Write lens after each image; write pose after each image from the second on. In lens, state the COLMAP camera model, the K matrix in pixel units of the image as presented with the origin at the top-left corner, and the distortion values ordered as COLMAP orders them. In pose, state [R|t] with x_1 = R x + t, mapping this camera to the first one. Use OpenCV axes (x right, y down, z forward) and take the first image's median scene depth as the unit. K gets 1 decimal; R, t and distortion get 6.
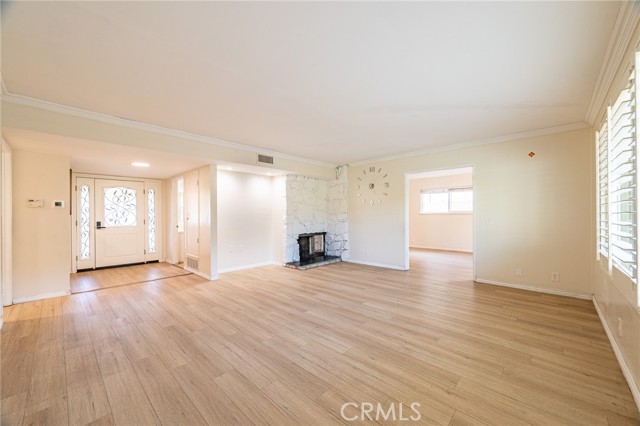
lens RADIAL K [[250.7, 0, 319.6], [0, 250.7, 213.6], [0, 0, 1]] dist [0.001142, -0.000142]
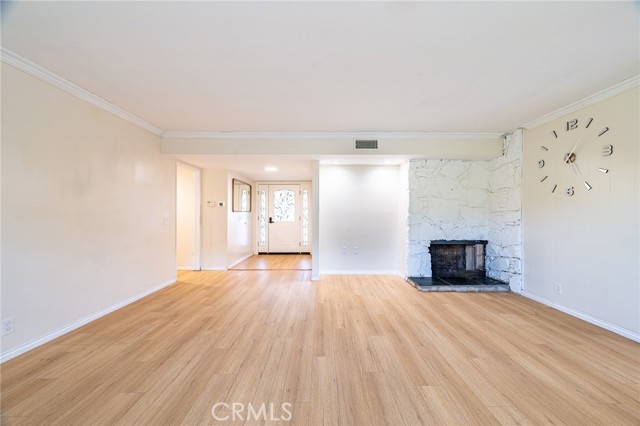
lens RADIAL K [[250.7, 0, 320.4], [0, 250.7, 211.7], [0, 0, 1]] dist [0.001142, -0.000142]
pose [[0.687167, 0.002868, -0.726493, 0.236268], [-0.003050, 0.999995, 0.001063, 0.000128], [0.726493, 0.001486, 0.687173, 0.290667]]
